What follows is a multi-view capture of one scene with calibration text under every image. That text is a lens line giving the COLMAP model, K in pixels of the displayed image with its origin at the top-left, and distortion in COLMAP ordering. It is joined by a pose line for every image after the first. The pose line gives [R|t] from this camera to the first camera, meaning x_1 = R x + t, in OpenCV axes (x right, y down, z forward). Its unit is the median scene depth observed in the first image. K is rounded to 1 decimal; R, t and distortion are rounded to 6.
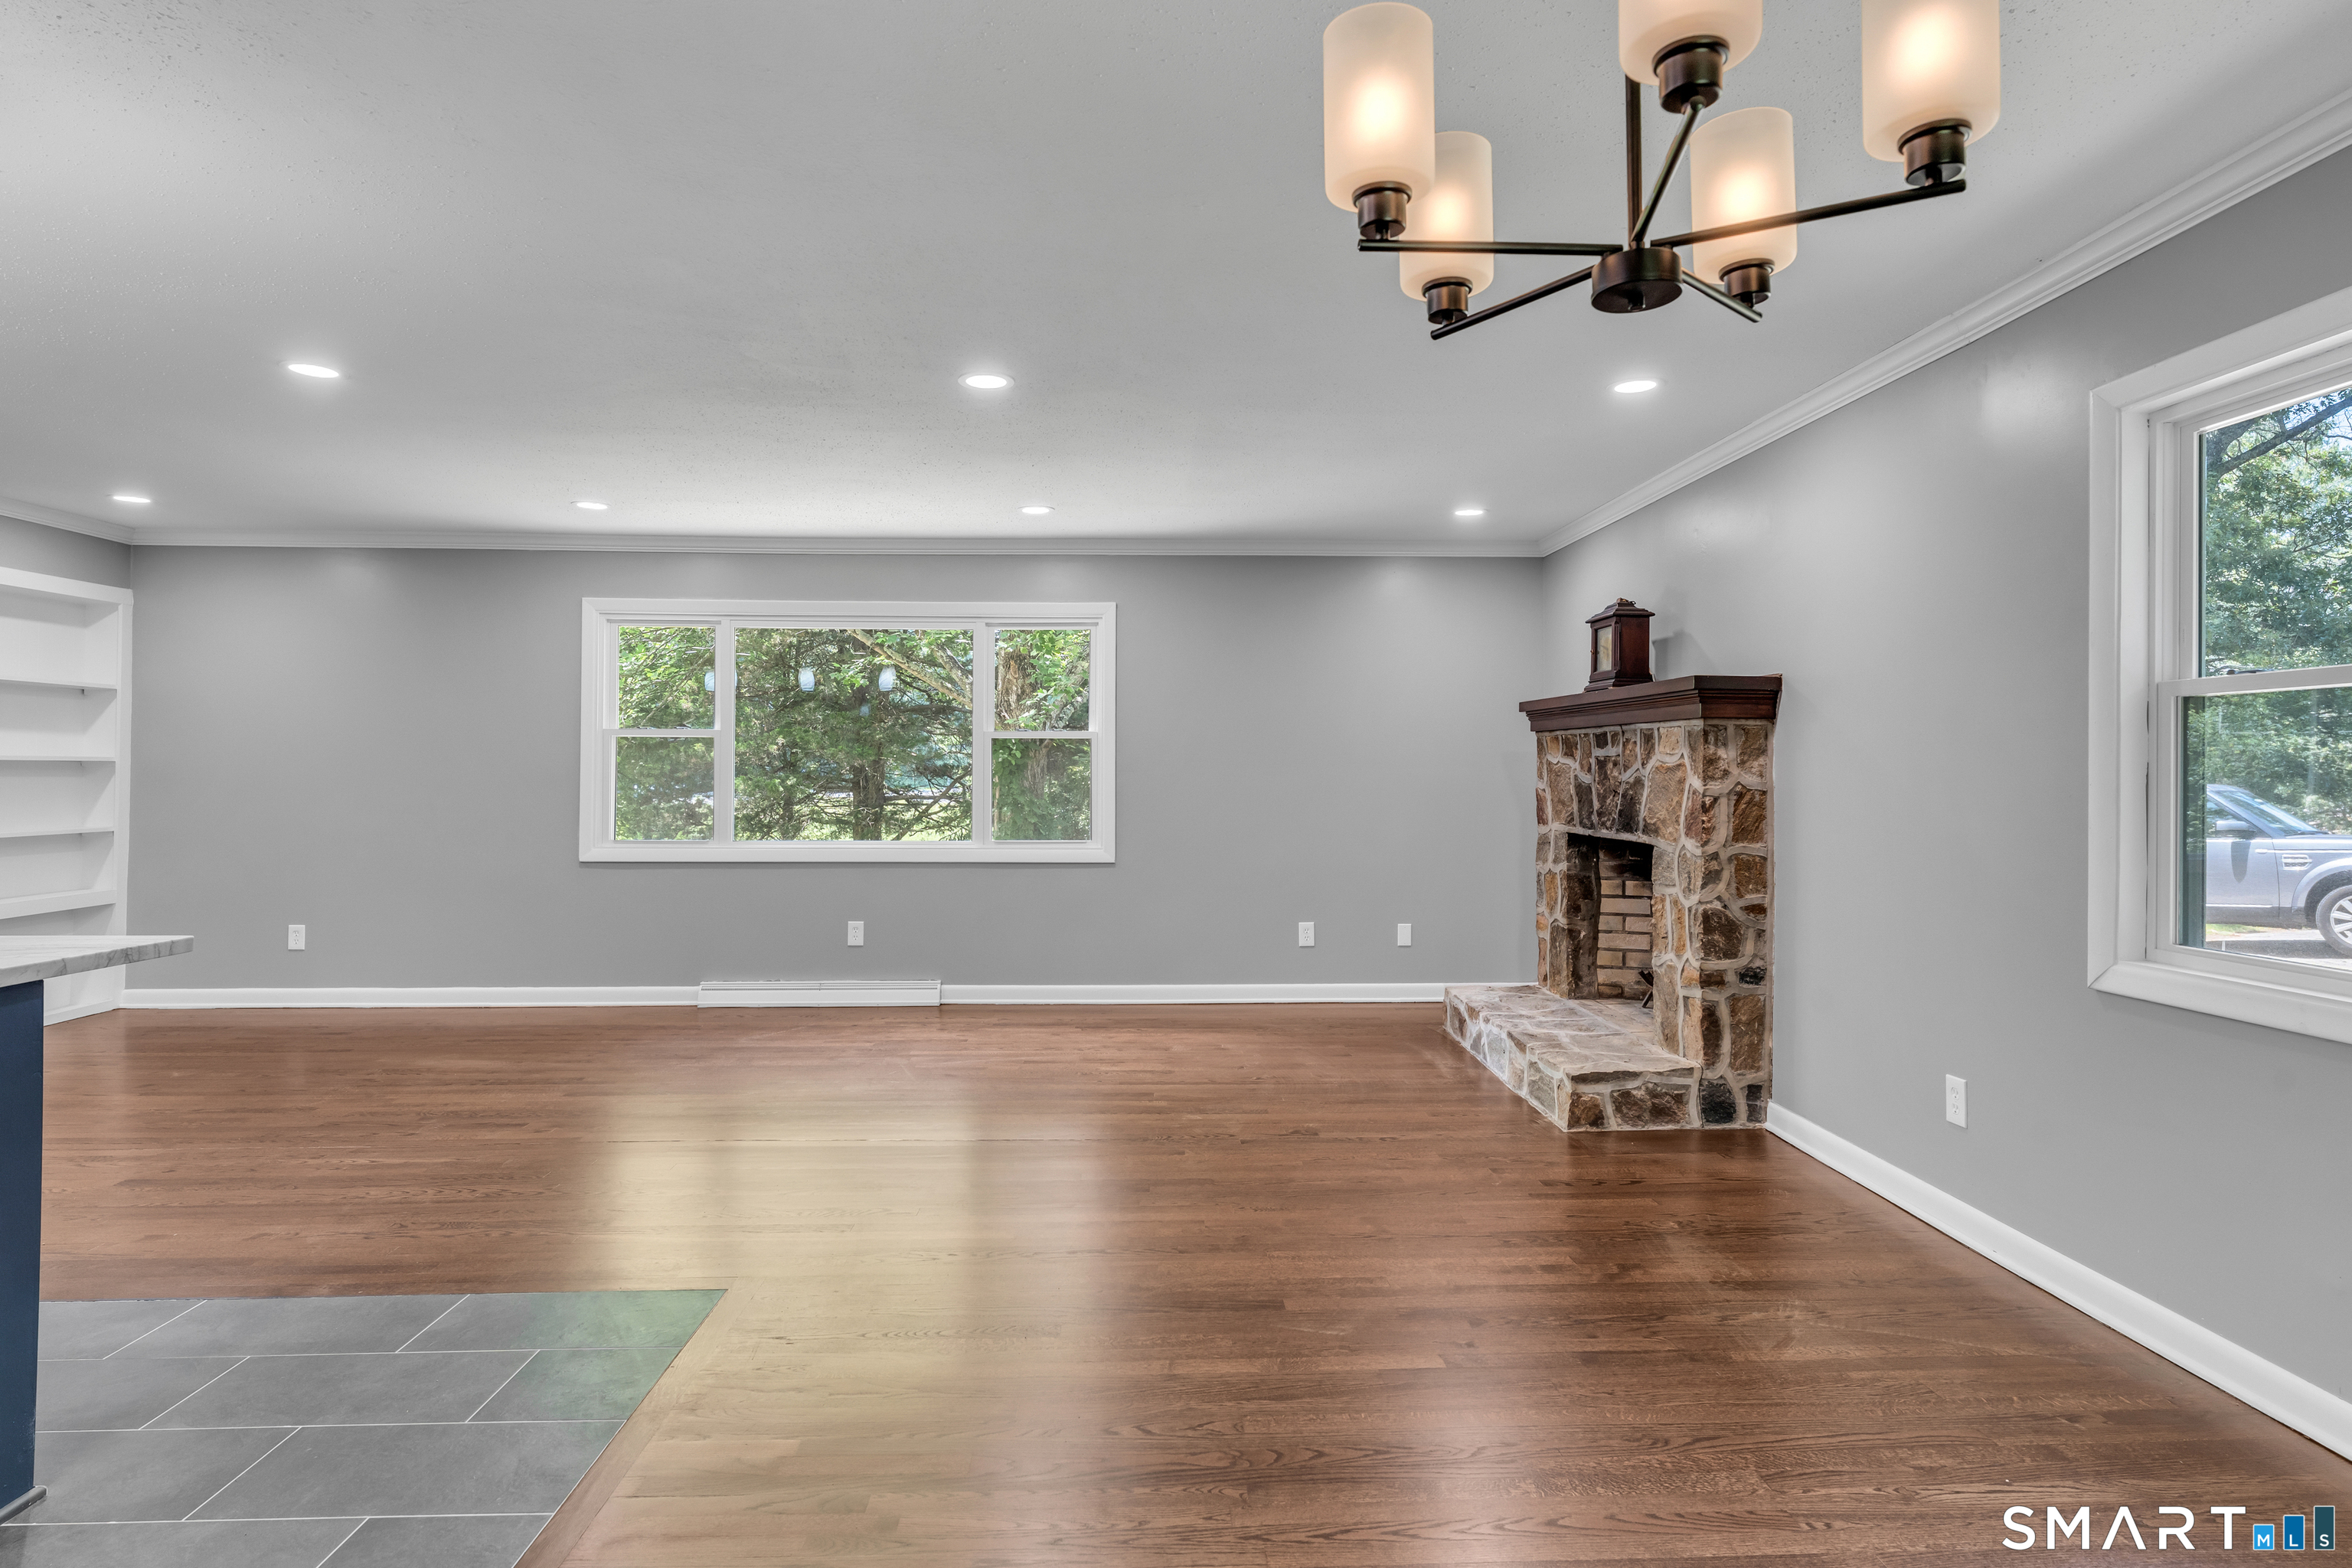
lens RADIAL K [[1215.5, 0, 1167.0], [0, 1215.5, 784.6], [0, 0, 1]] dist [-0.000390, -0.000195]
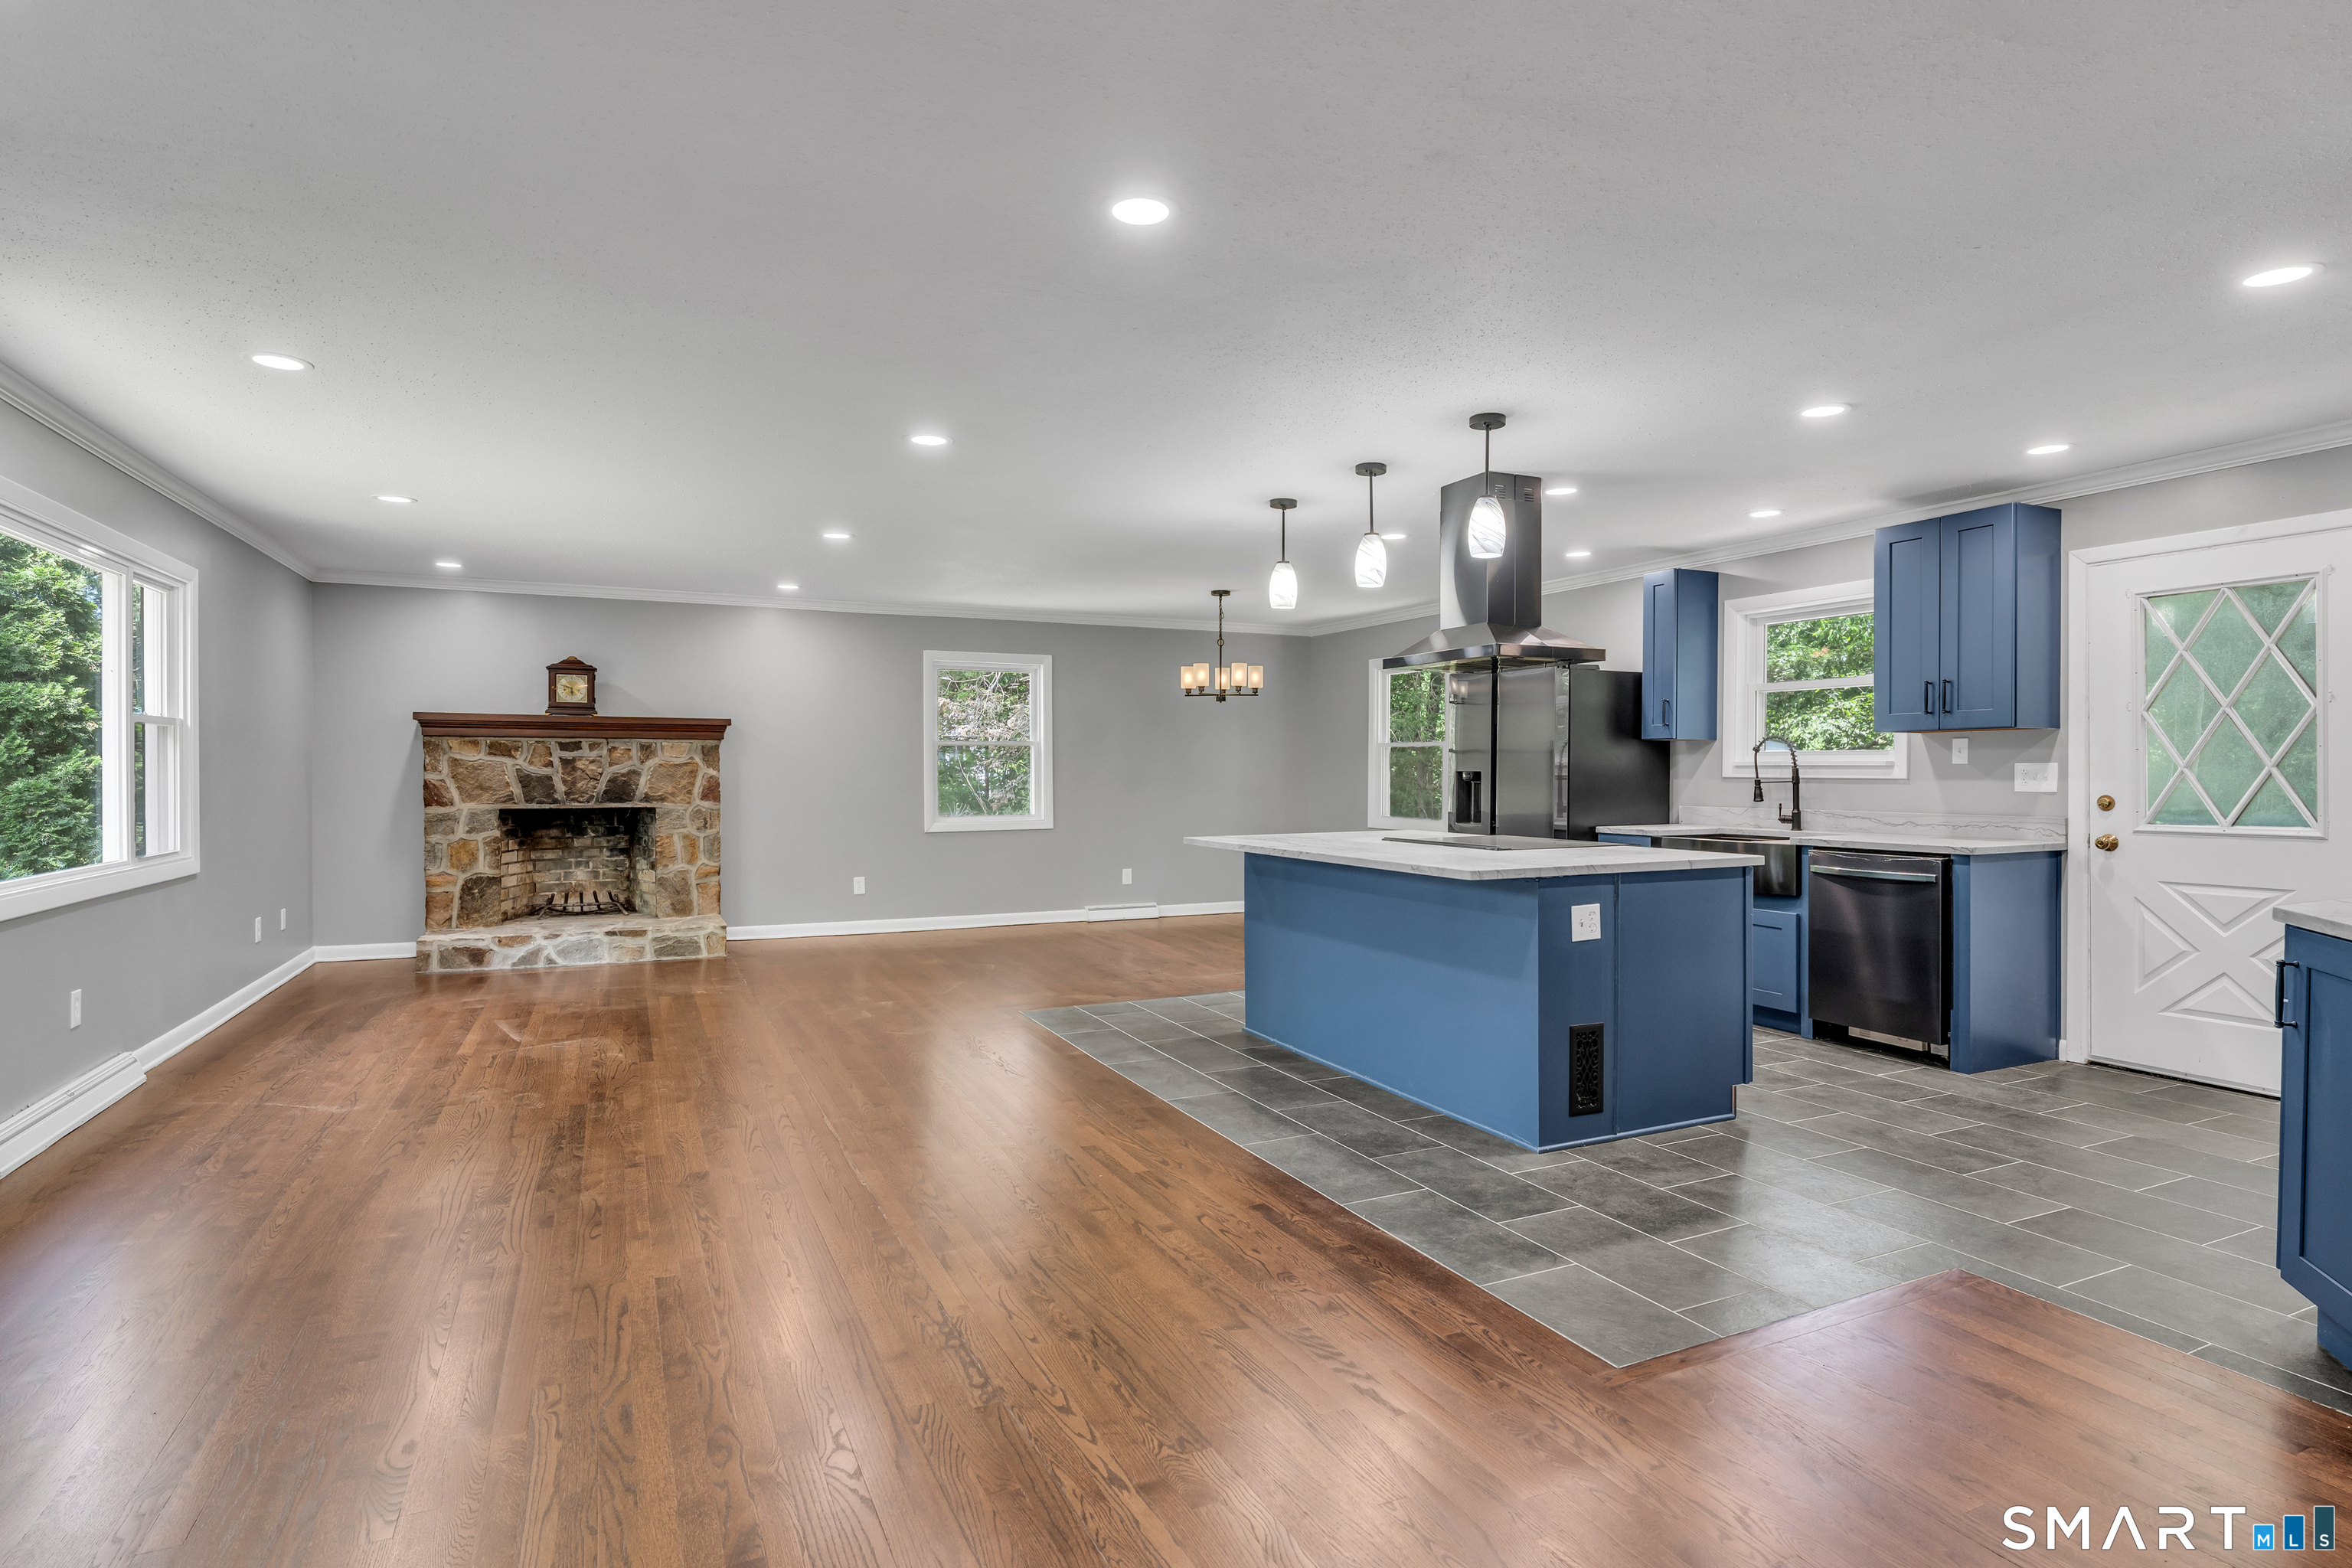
lens RADIAL K [[1215.5, 0, 1167.0], [0, 1215.5, 784.6], [0, 0, 1]] dist [-0.000390, -0.000195]
pose [[-0.378634, -0.014480, 0.925433, -1.202043], [0.005079, 0.999830, 0.017722, -0.009900], [-0.925533, 0.011411, -0.378496, 0.758893]]
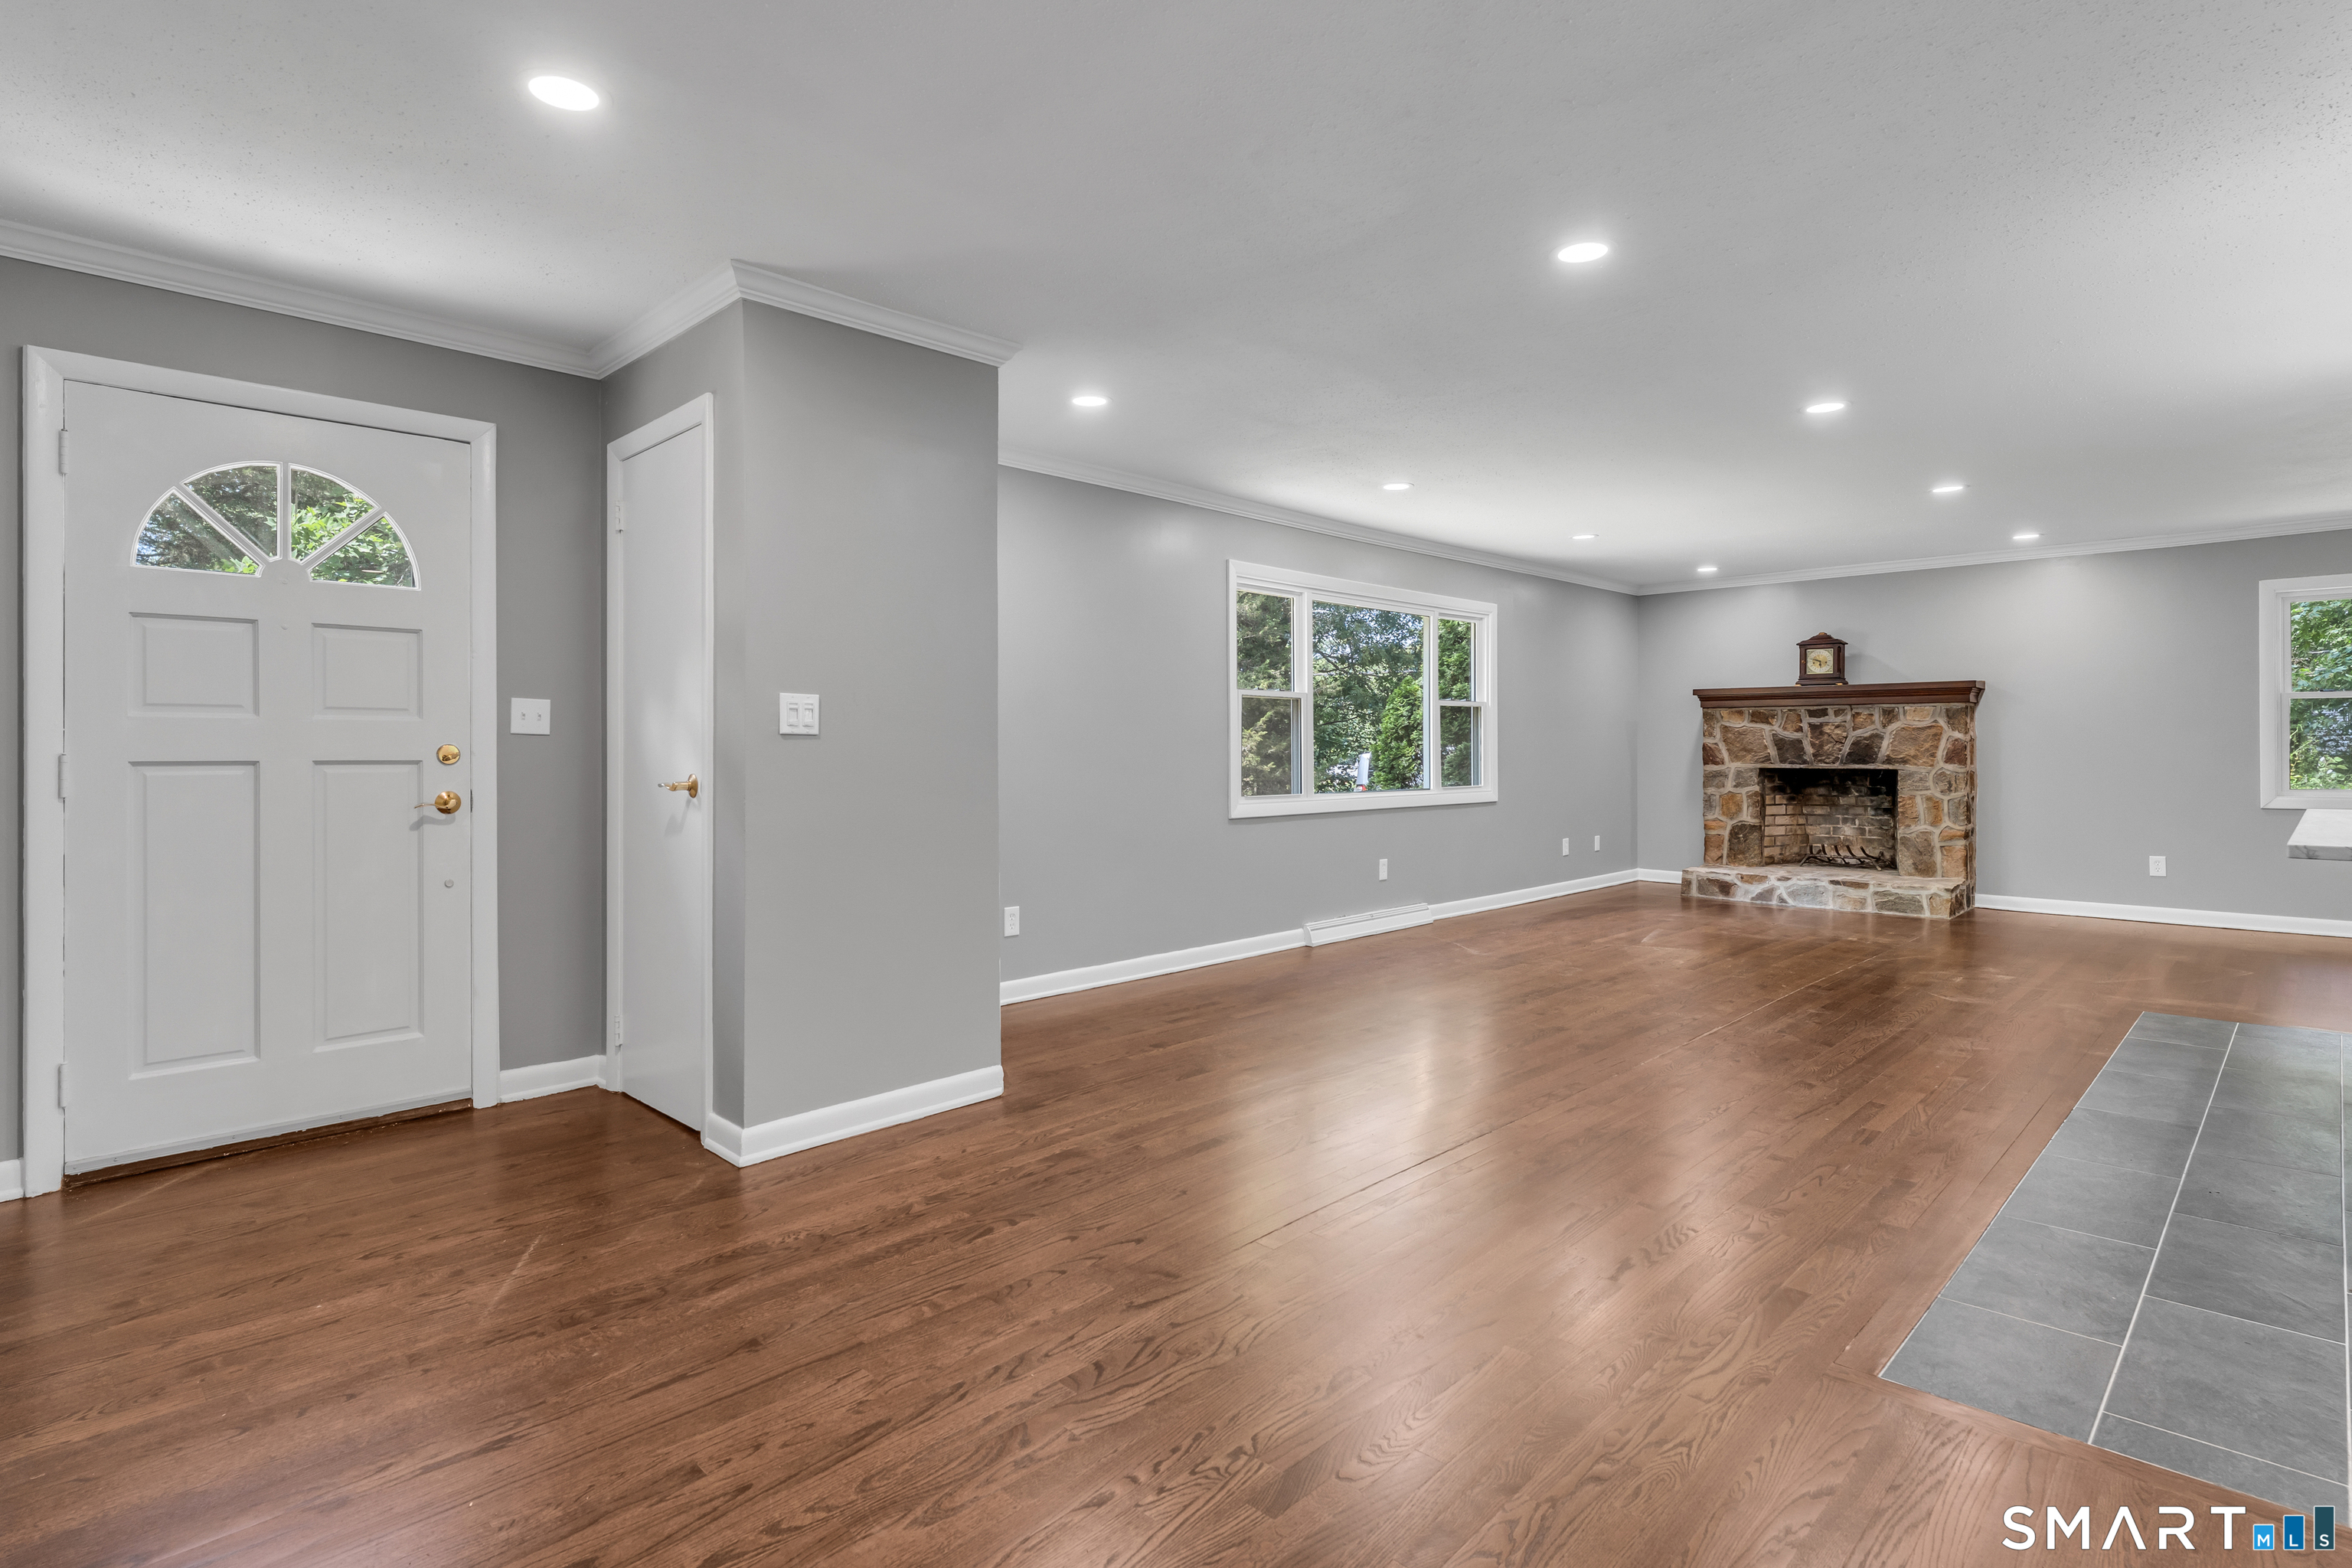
lens RADIAL K [[1165.8, 0, 1178.1], [0, 1165.8, 747.5], [0, 0, 1]] dist [0.000703, -0.000058]
pose [[0.731315, -0.005283, 0.682020, -1.272062], [0.010476, 0.999939, -0.003488, 0.007697], [-0.681960, 0.009696, 0.731326, 0.341001]]
